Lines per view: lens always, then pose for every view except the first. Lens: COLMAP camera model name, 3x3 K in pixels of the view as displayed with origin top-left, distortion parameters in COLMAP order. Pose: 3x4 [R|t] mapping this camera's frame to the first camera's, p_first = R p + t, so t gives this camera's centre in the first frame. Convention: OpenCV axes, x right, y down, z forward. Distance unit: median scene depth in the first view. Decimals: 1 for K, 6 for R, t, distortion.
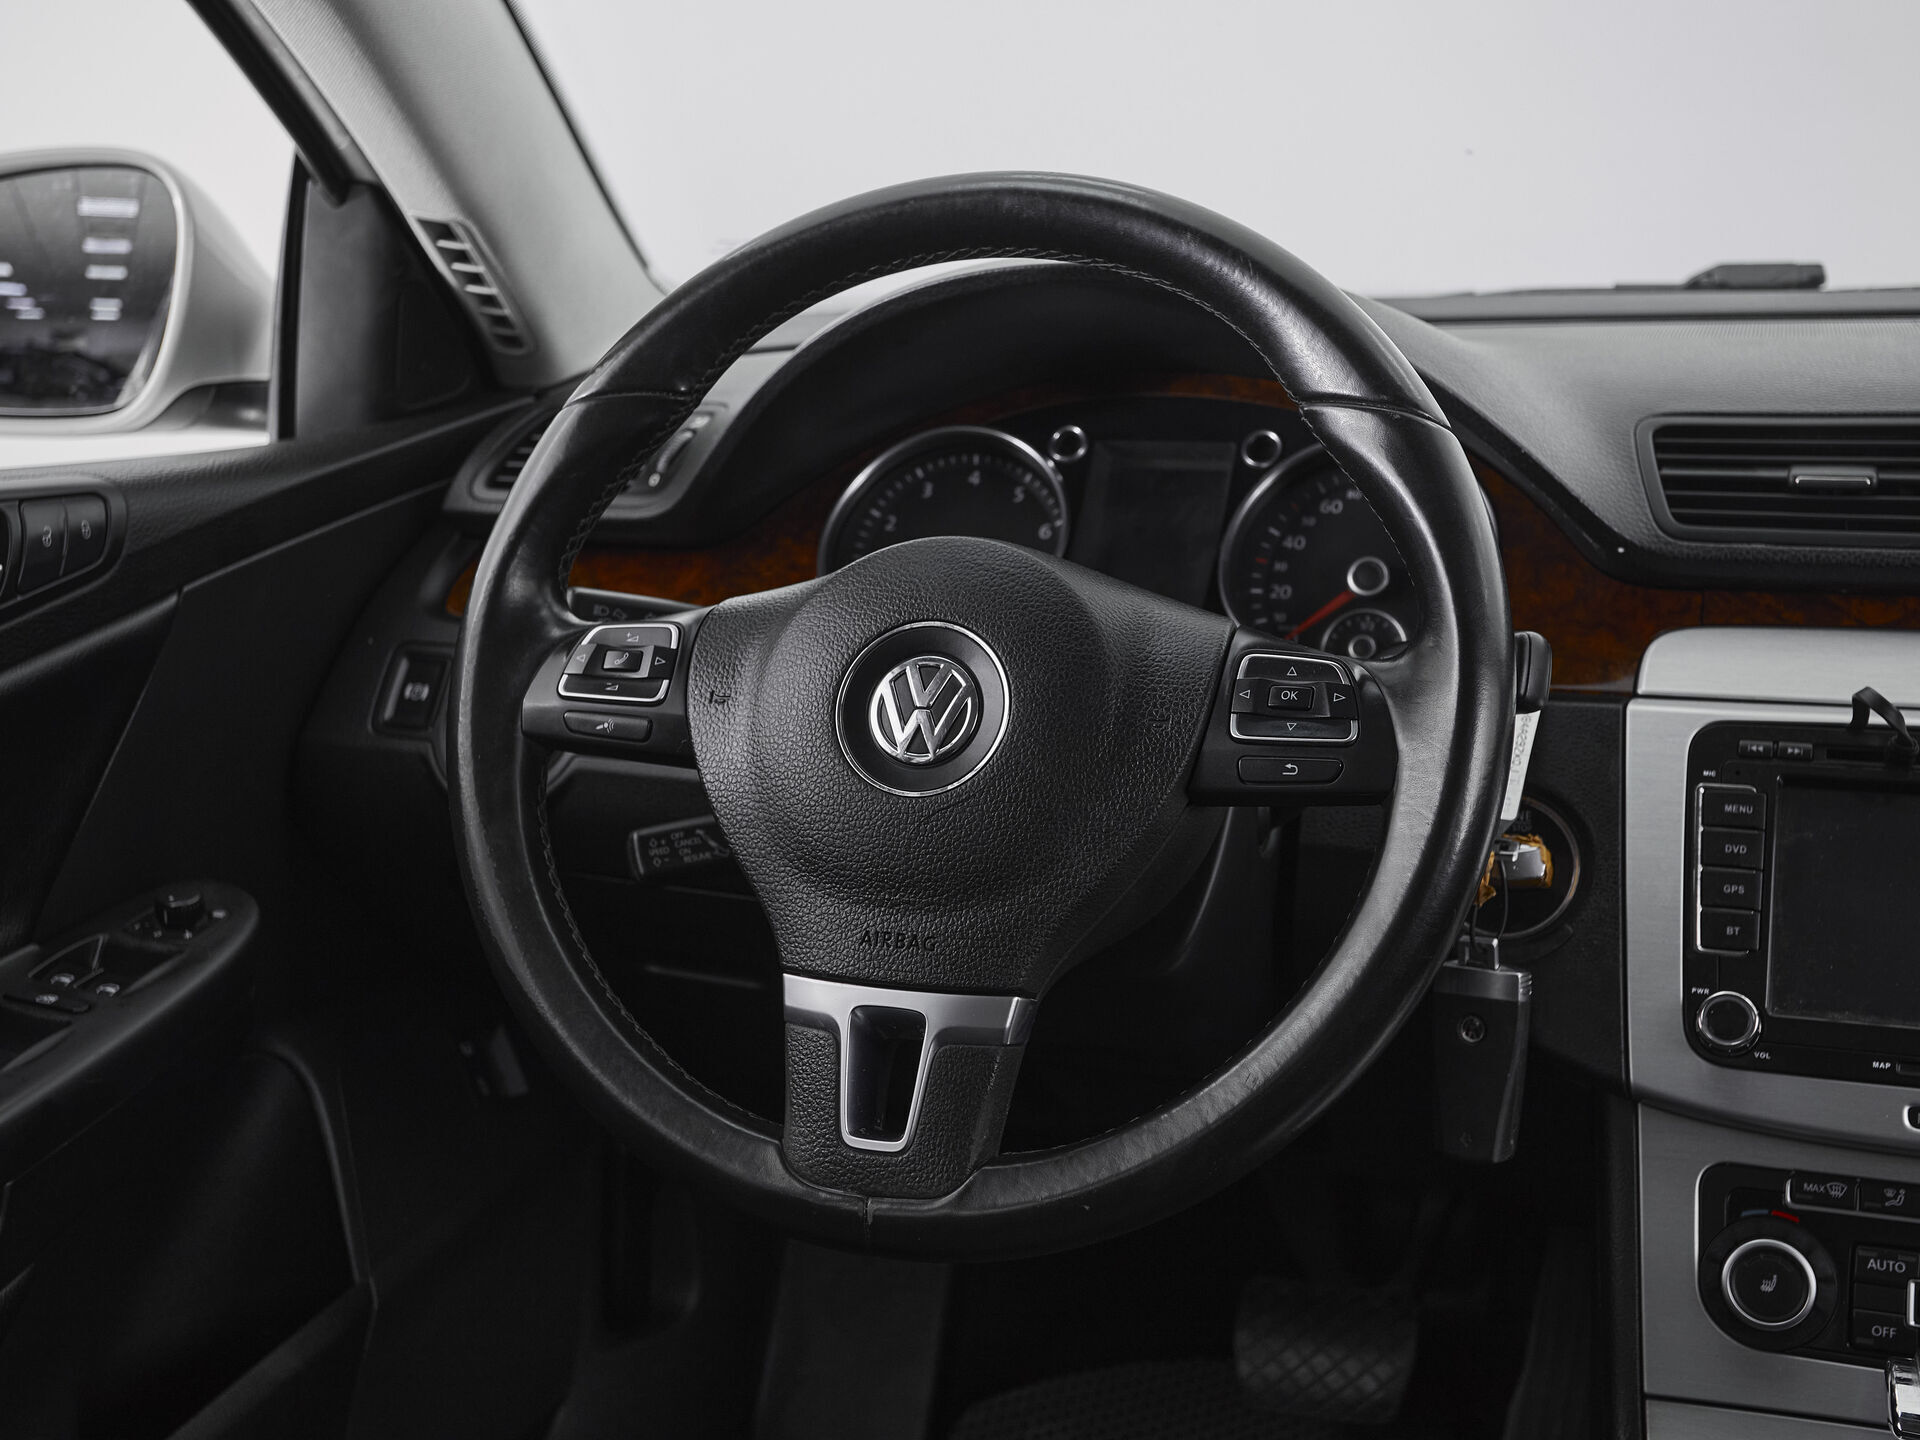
lens RADIAL K [[2322.9, 0, 958.3], [0, 2322.9, 720.2], [0, 0, 1]] dist [0.035080, 0.000000]
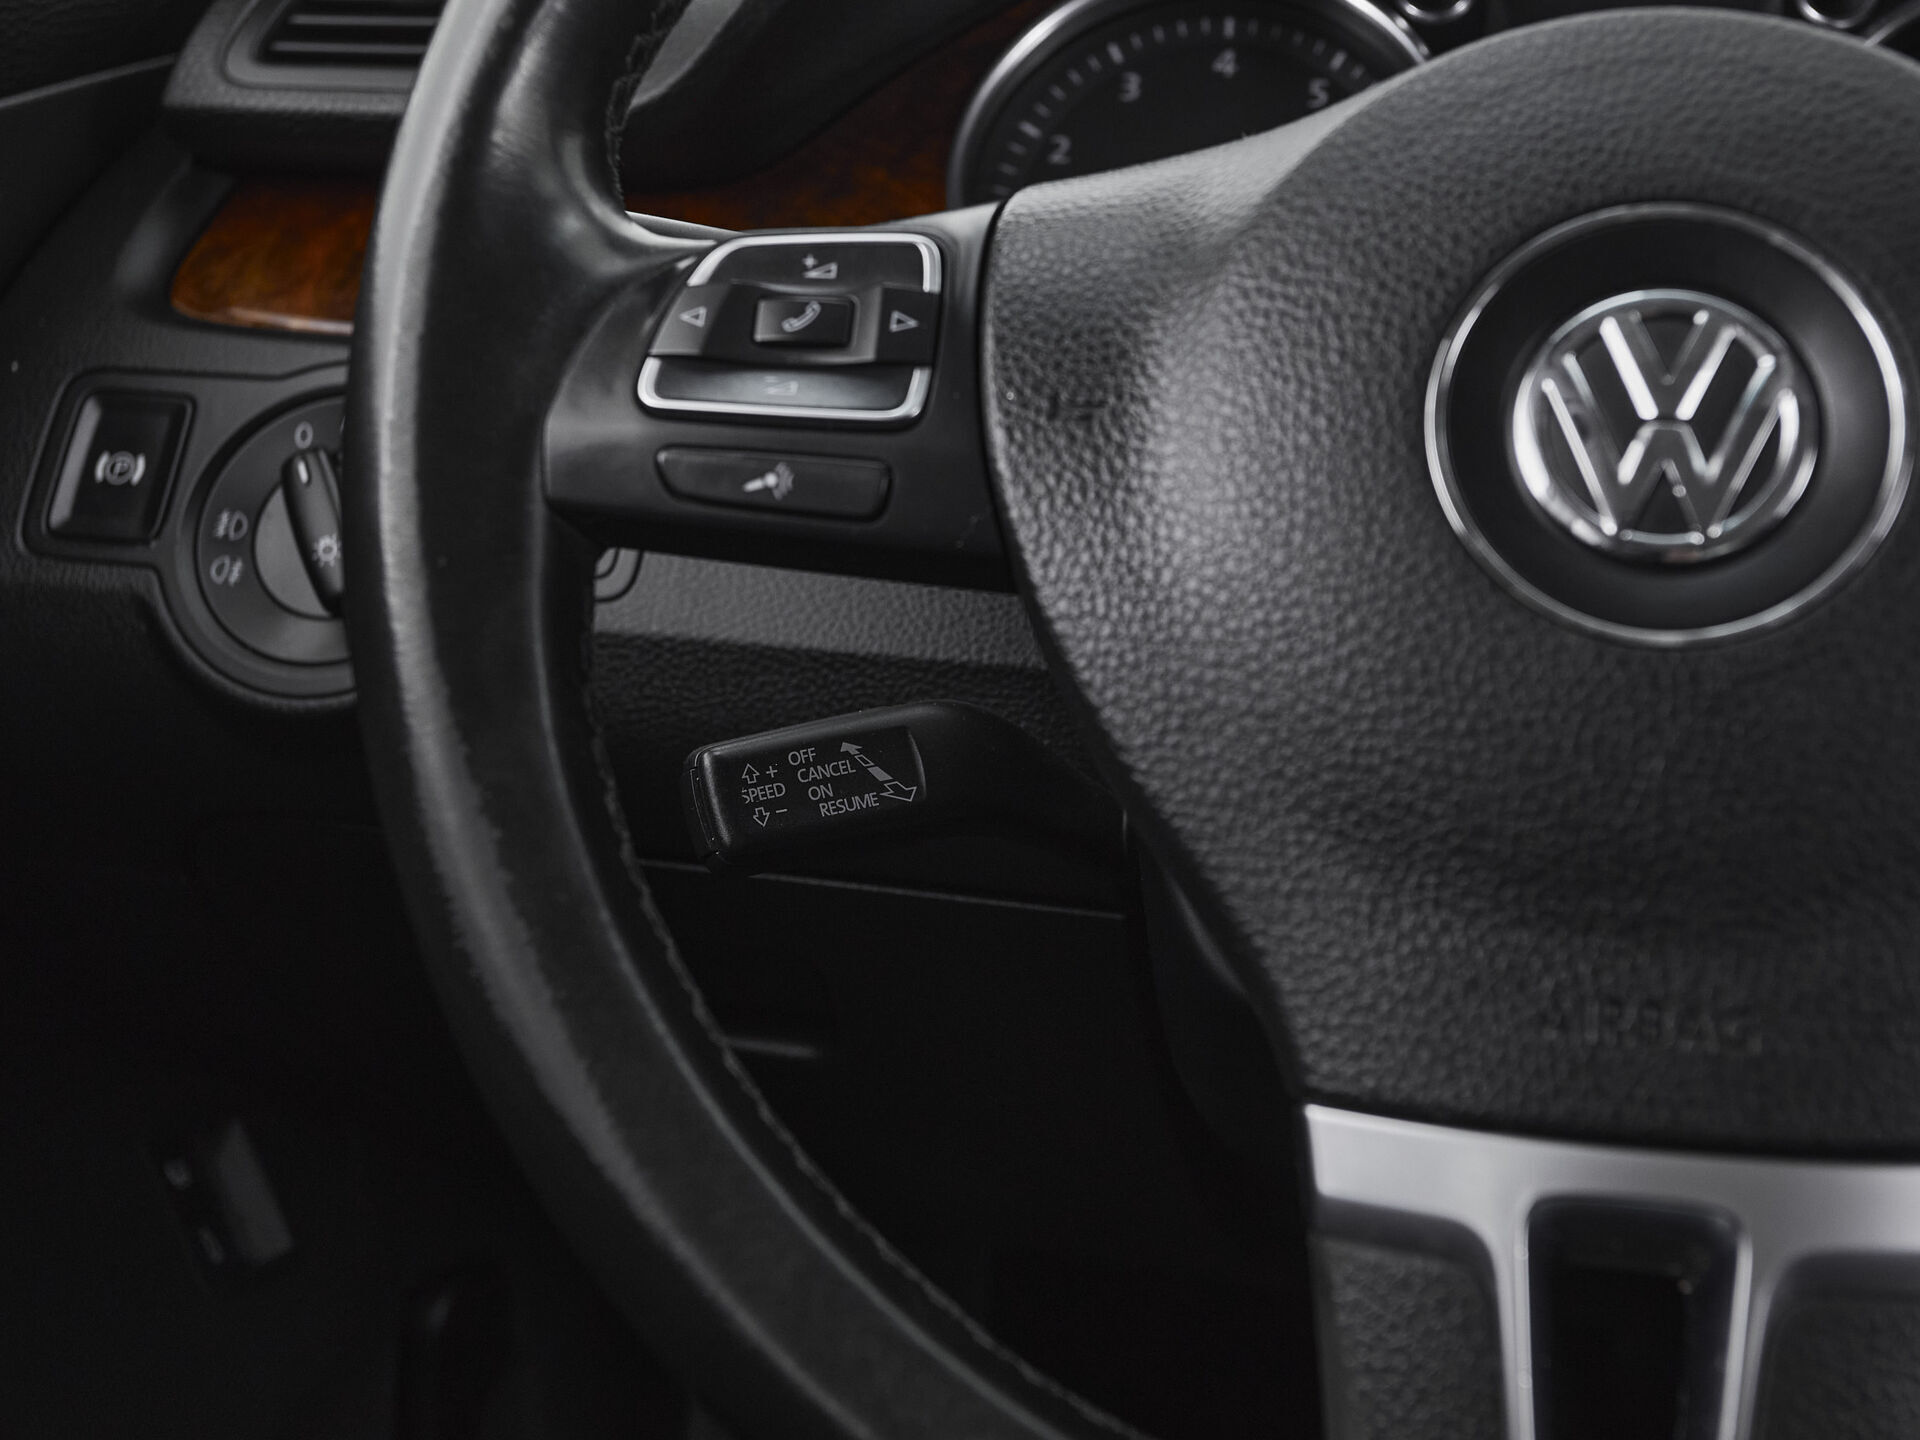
lens RADIAL K [[2787.4, 0, 998.2], [0, 2787.4, 610.6], [0, 0, 1]] dist [0.039505, 0.000000]
pose [[0.987835, -0.004639, 0.155435, -0.176507], [0.005042, 0.999985, -0.002200, 0.024183], [-0.155422, 0.002957, 0.987844, 0.490493]]
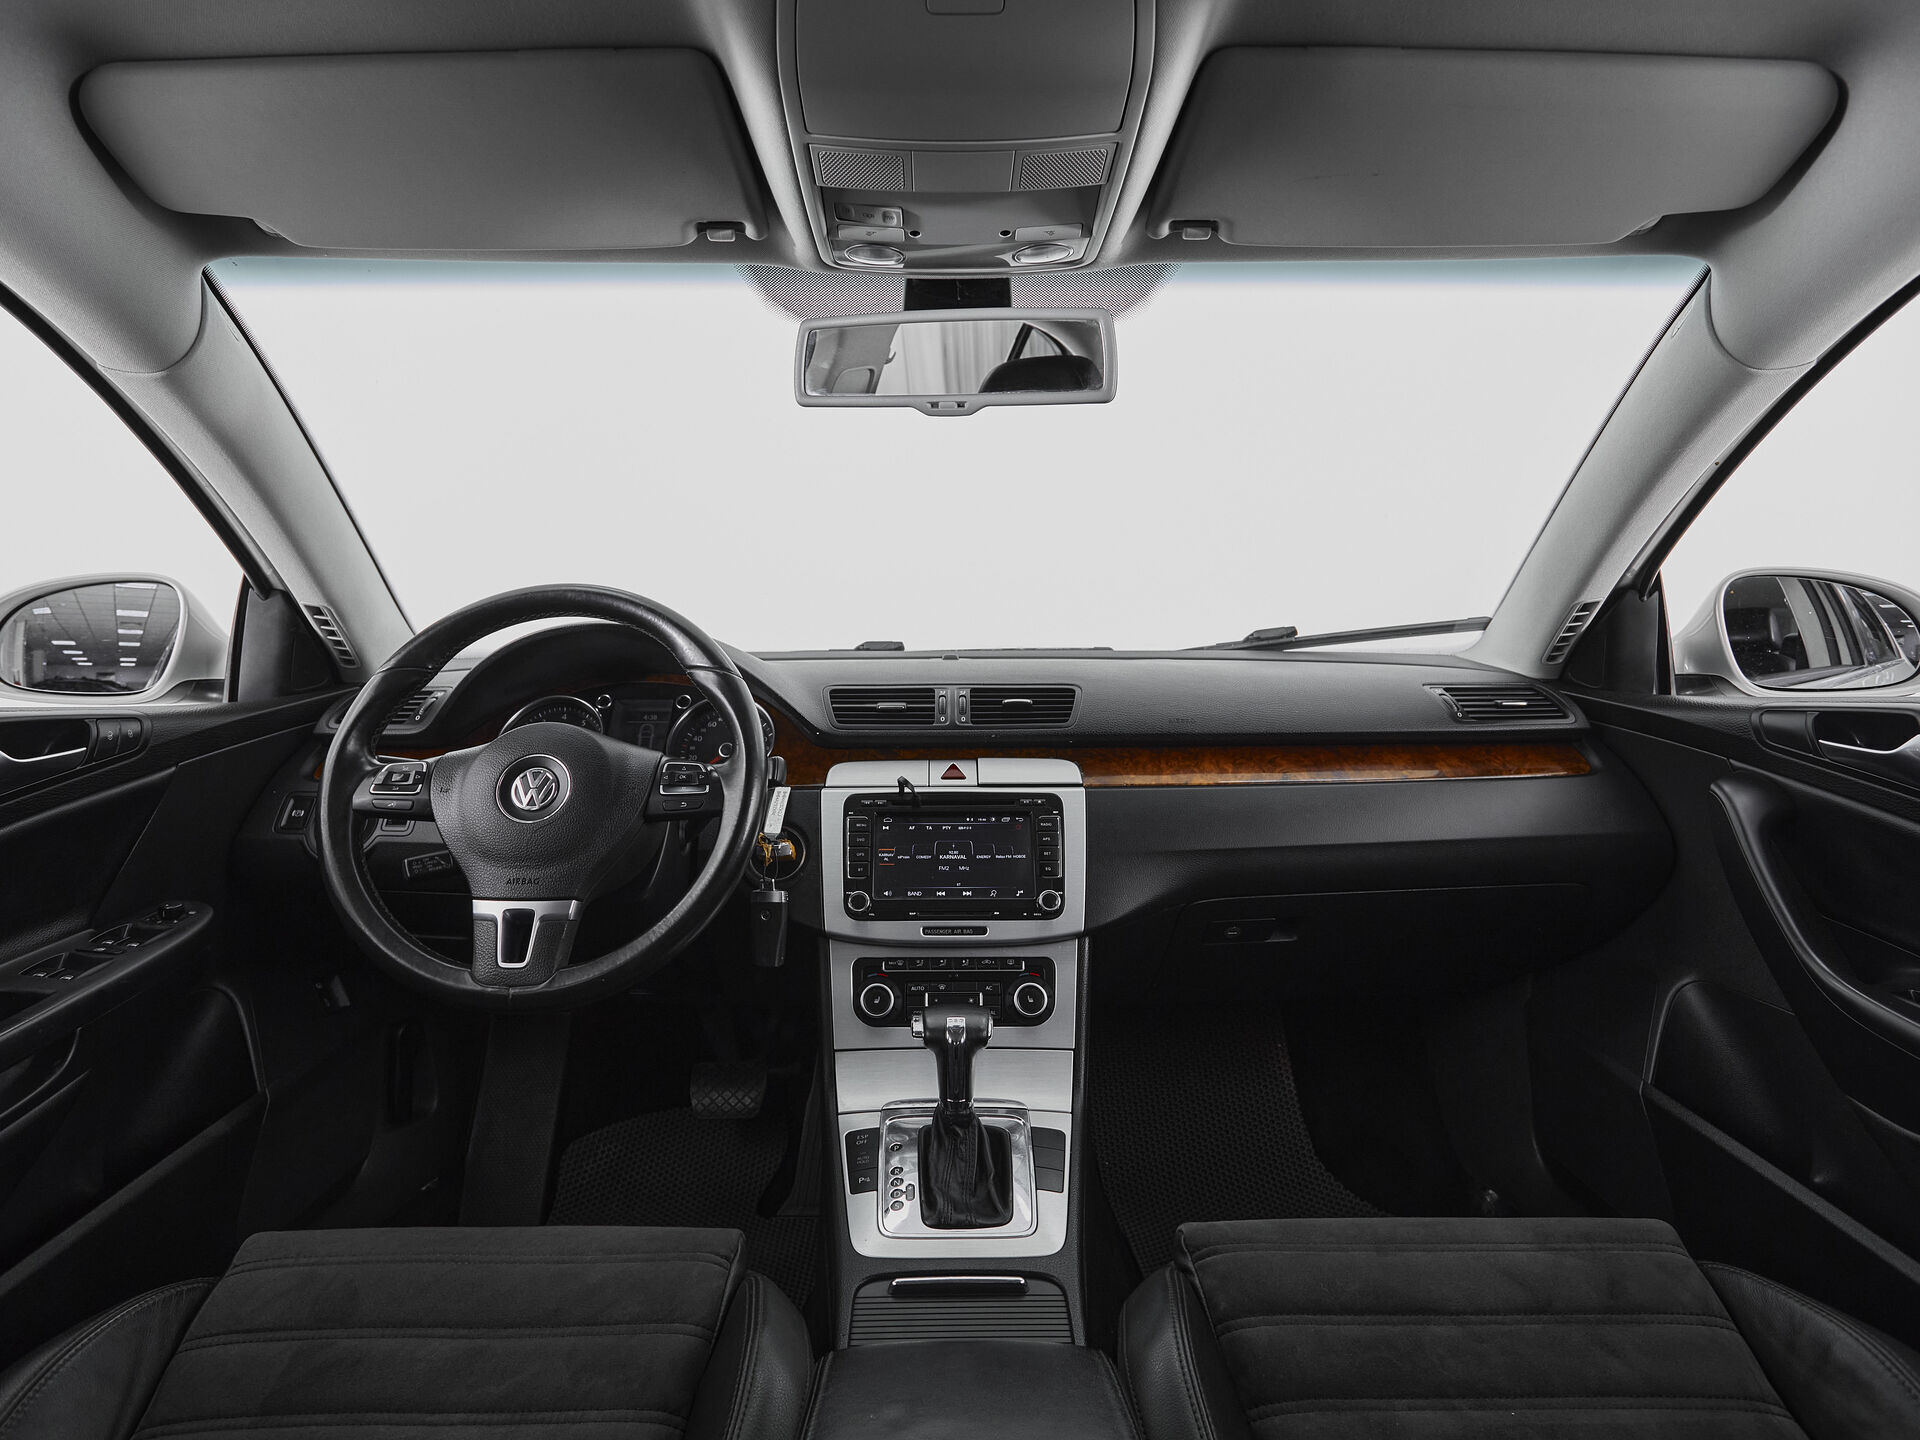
lens RADIAL K [[1045.3, 0, 943.0], [0, 1045.3, 723.8], [0, 0, 1]] dist [-0.004790, 0.002121]
pose [[0.944925, -0.009600, 0.327145, 0.029775], [0.057343, 0.988964, -0.136610, 0.092713], [-0.322223, 0.147846, 0.935047, -0.177021]]
